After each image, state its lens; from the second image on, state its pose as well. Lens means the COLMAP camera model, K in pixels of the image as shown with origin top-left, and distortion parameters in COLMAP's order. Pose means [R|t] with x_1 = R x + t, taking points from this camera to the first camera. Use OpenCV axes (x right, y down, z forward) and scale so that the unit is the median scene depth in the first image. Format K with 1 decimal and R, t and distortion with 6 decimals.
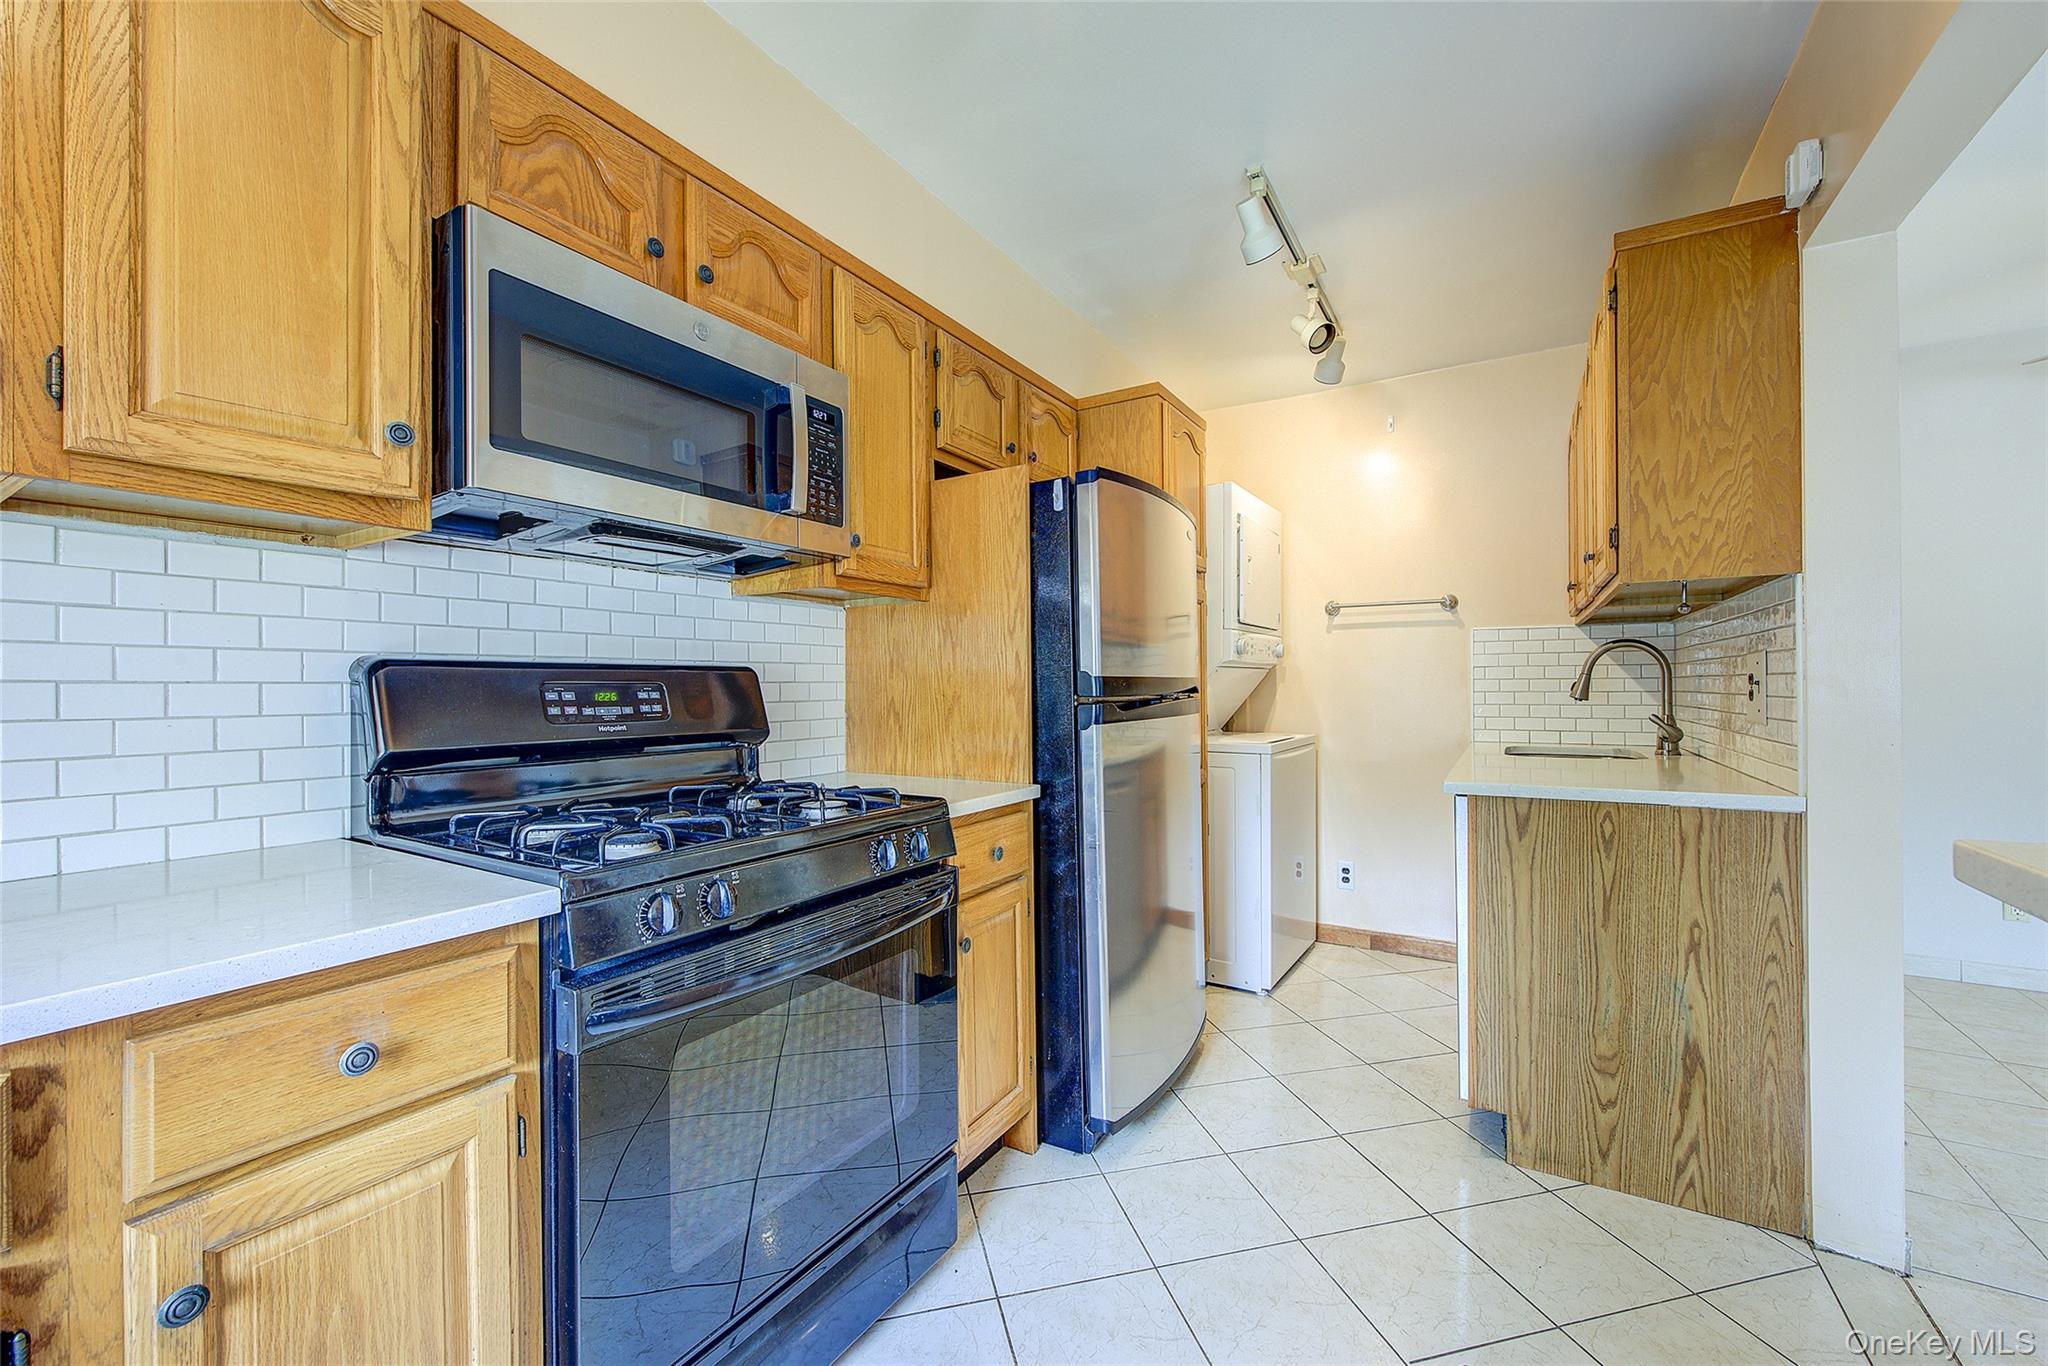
lens RADIAL K [[818.5, 0, 1032.0], [0, 818.5, 685.5], [0, 0, 1]] dist [-0.000669, -0.000598]
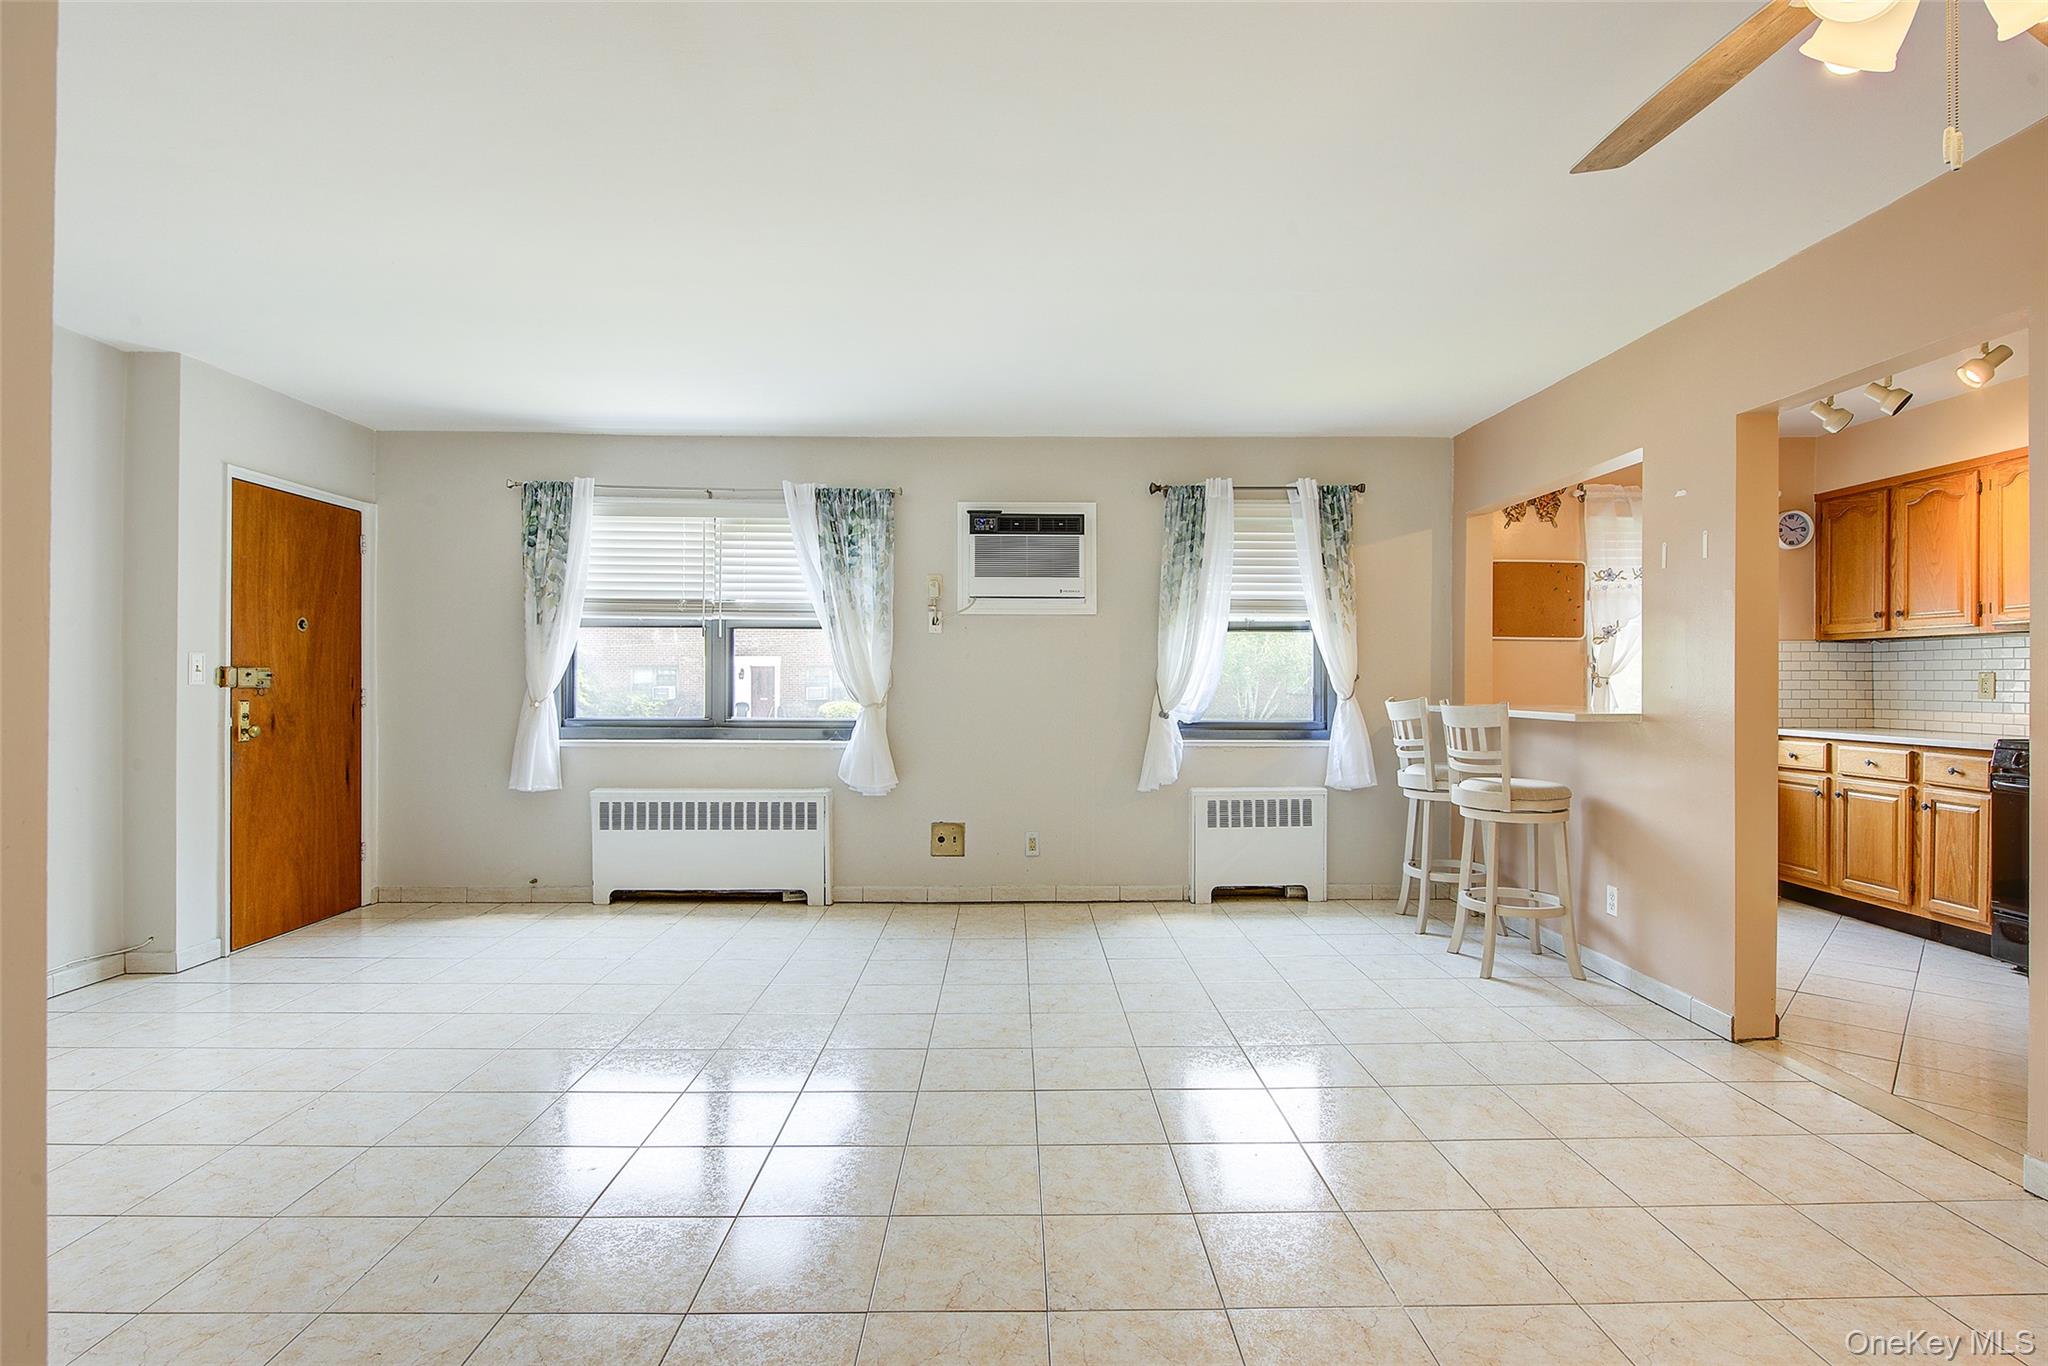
lens RADIAL K [[994.1, 0, 1037.3], [0, 994.1, 681.1], [0, 0, 1]] dist [-0.002791, -0.000344]
pose [[-0.847572, 0.006848, -0.530636, 2.470475], [0.004627, 0.999974, 0.005514, -0.025304], [0.530660, 0.002218, -0.847582, 1.184813]]
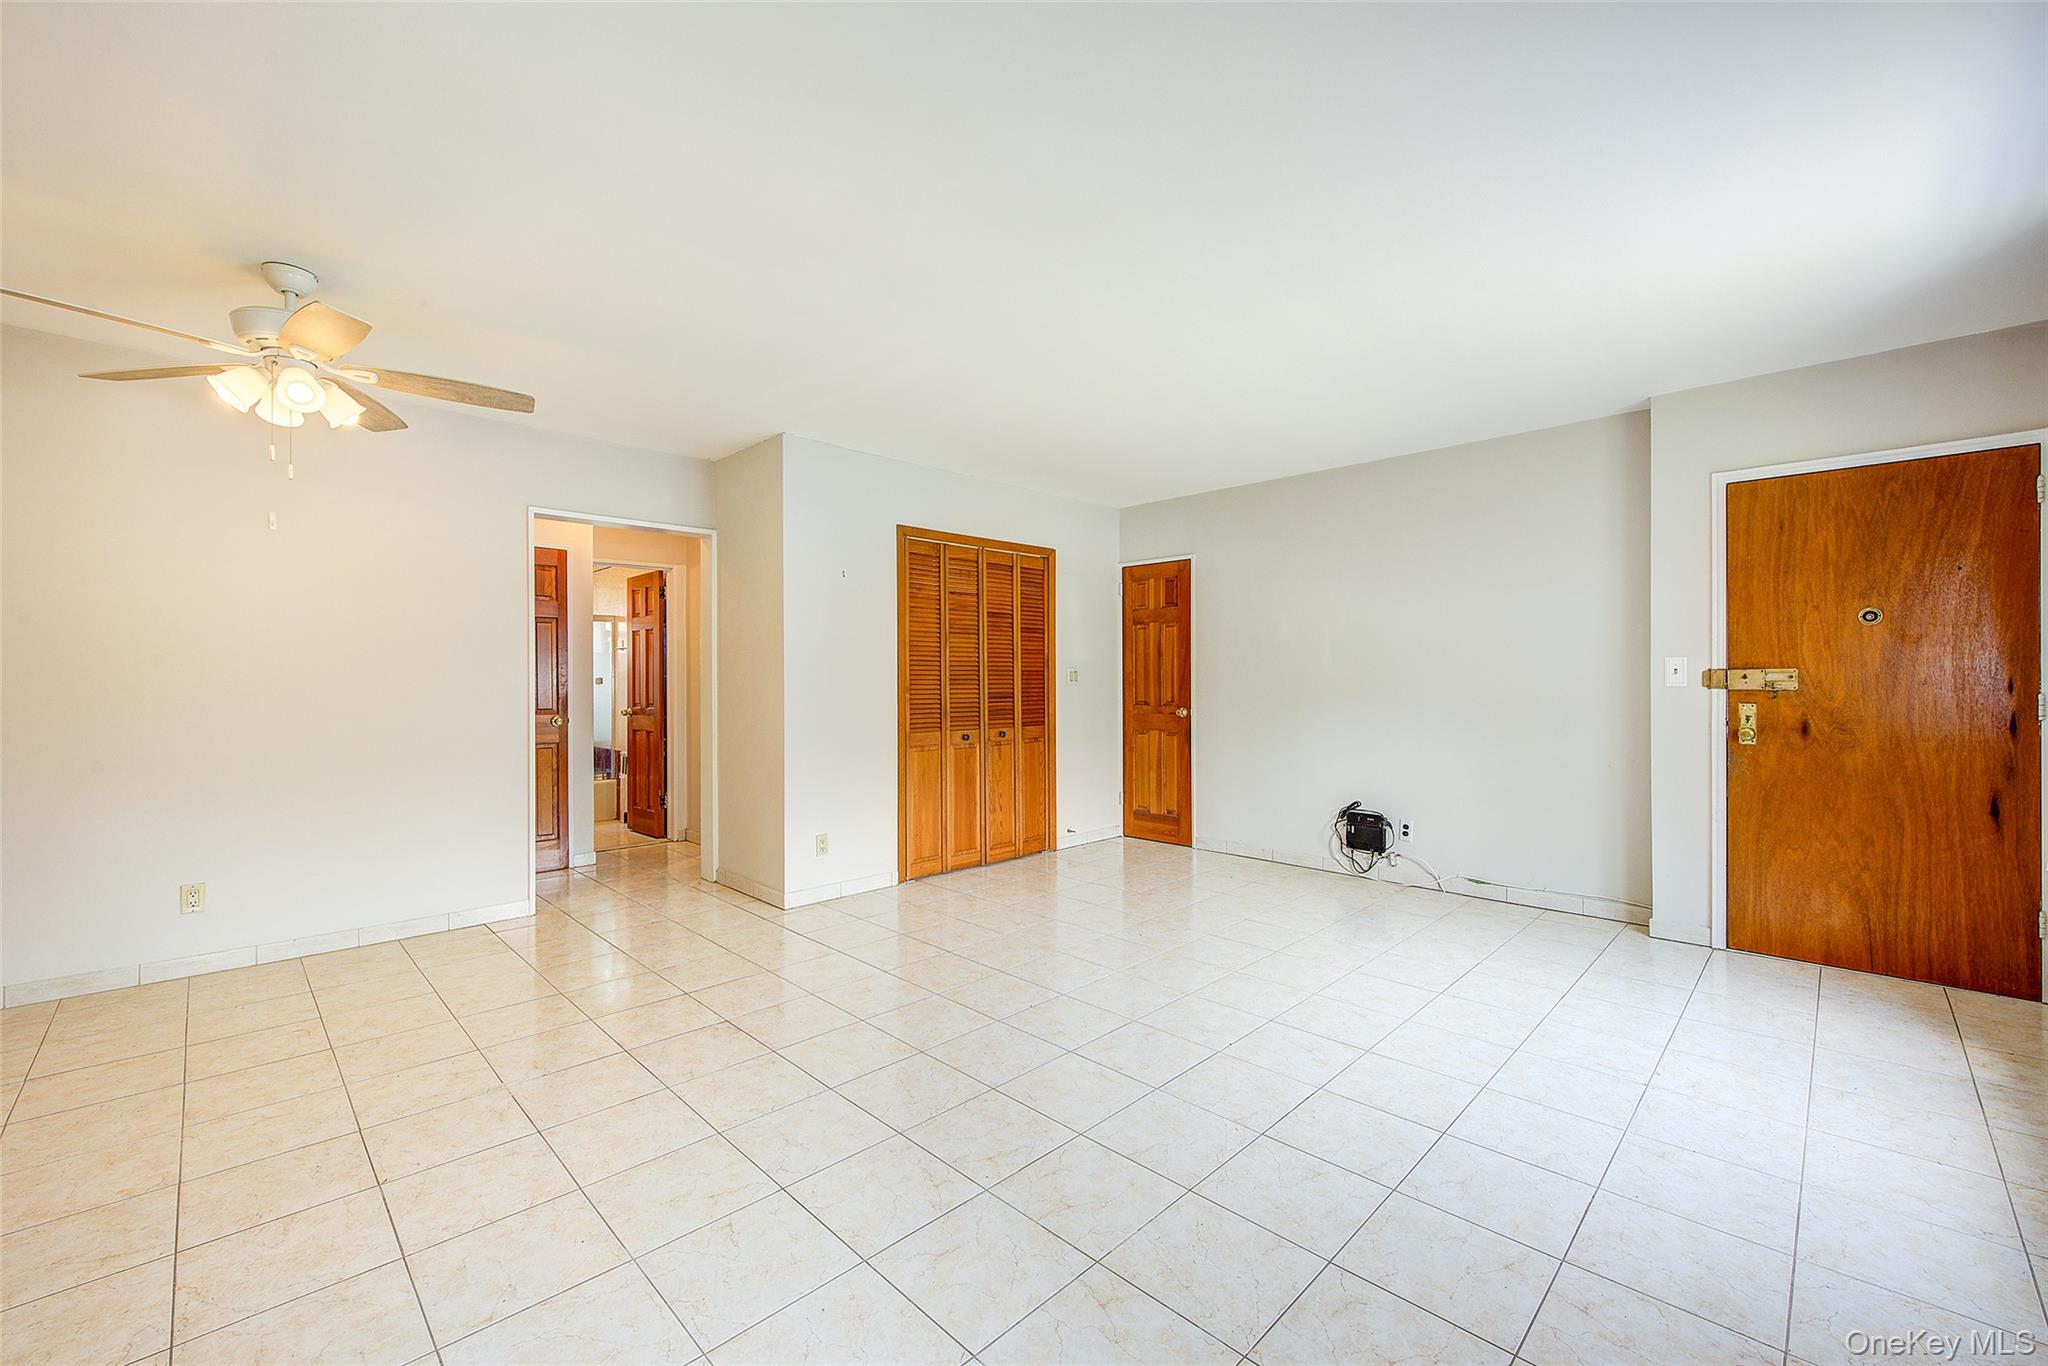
lens RADIAL K [[818.9, 0, 1016.7], [0, 818.9, 683.5], [0, 0, 1]] dist [0.001086, -0.003475]
pose [[0.253803, 0.006188, 0.967236, 0.674009], [0.000629, 0.999978, -0.006562, -0.009517], [-0.967256, 0.002274, 0.253793, -0.490764]]
